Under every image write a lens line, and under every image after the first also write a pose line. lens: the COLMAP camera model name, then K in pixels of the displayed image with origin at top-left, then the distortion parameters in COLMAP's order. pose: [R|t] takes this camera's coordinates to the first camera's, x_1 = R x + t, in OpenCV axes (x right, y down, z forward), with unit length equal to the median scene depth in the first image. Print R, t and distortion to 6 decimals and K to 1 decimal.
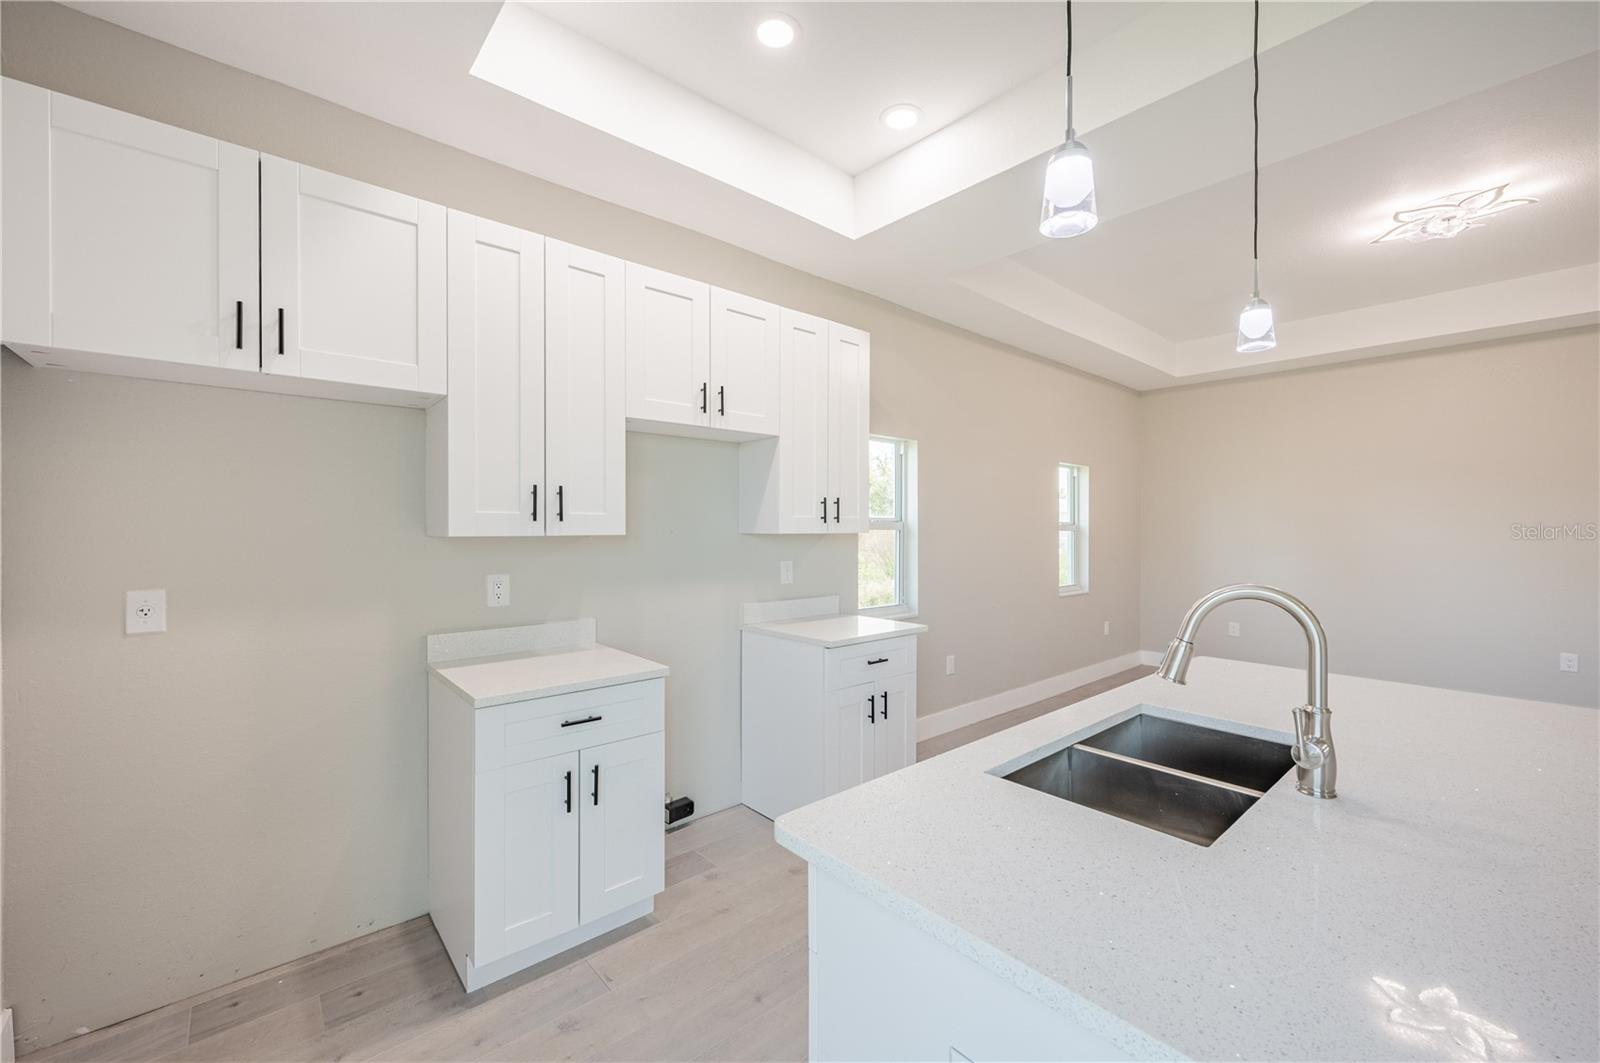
lens RADIAL K [[639.5, 0, 807.4], [0, 639.5, 534.0], [0, 0, 1]] dist [-0.001089, -0.000111]
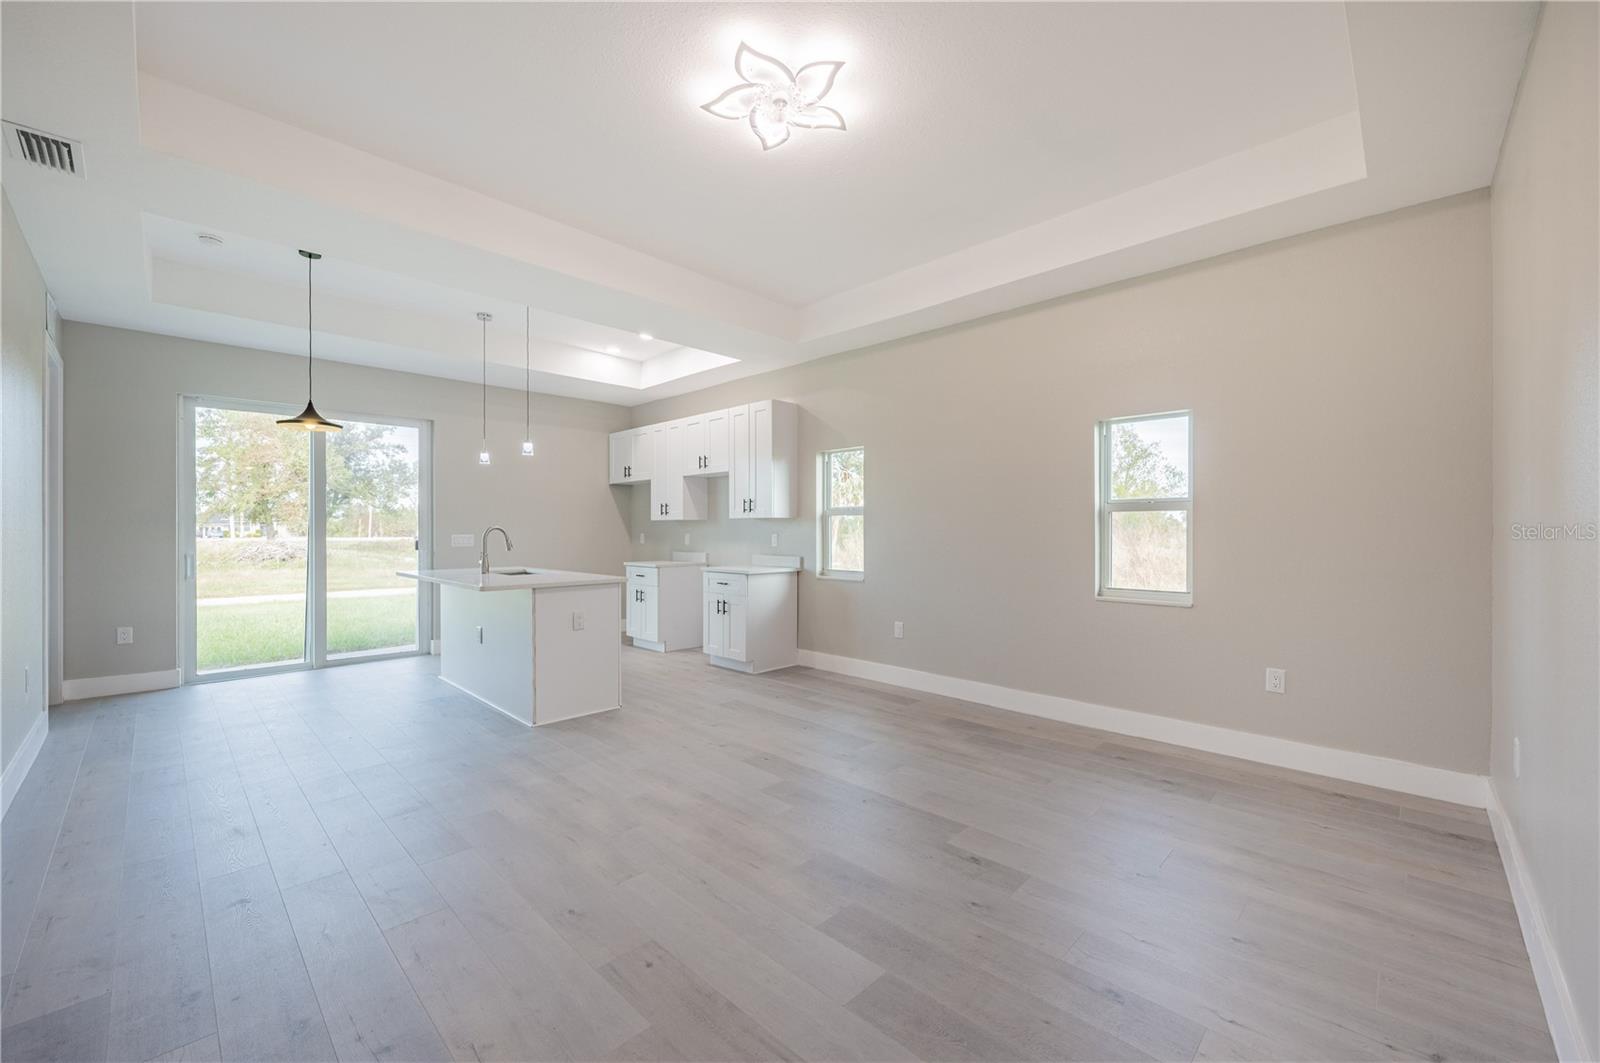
lens RADIAL K [[634.6, 0, 800.0], [0, 634.6, 531.5], [0, 0, 1]] dist [-0.001467, -0.000220]
pose [[0.063949, 0.006586, -0.997931, 2.419548], [-0.001711, 0.999977, 0.006490, 0.032209], [0.997952, 0.001293, 0.063959, 1.316728]]
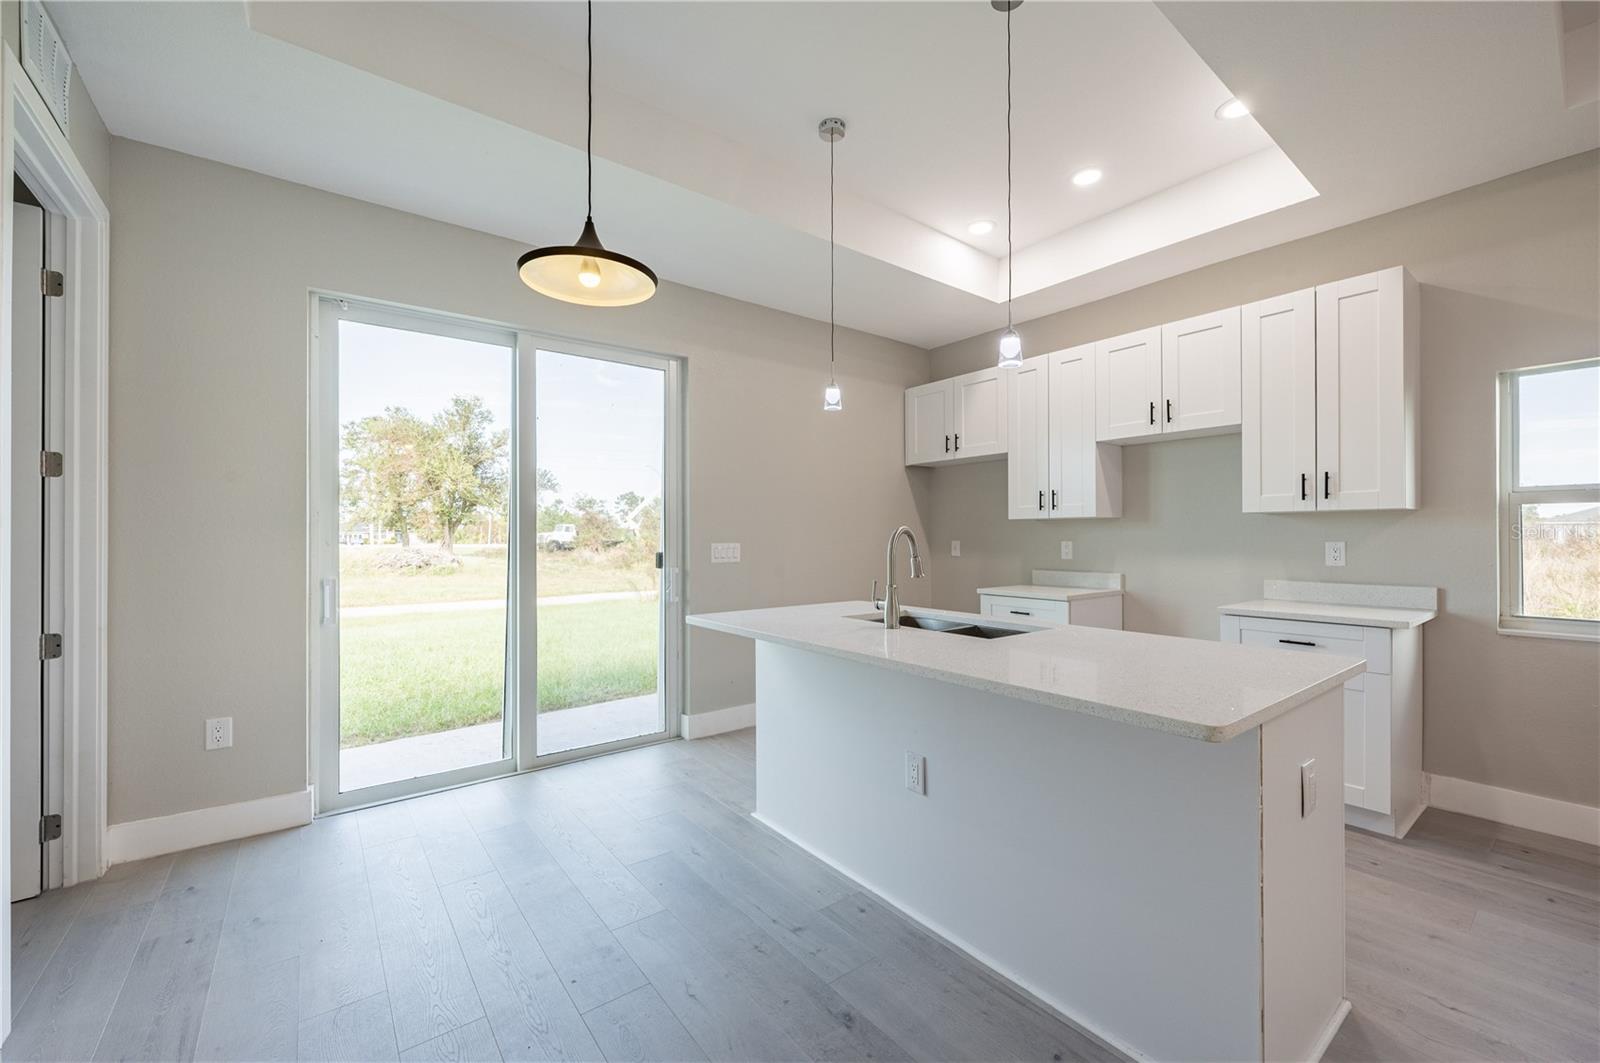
lens RADIAL K [[639.5, 0, 807.4], [0, 639.5, 534.0], [0, 0, 1]] dist [-0.001089, -0.000111]
pose [[-0.067295, 0.000989, -0.997733, 1.320554], [0.001578, 0.999998, 0.000885, 0.040162], [0.997732, -0.001515, -0.067297, 0.400661]]
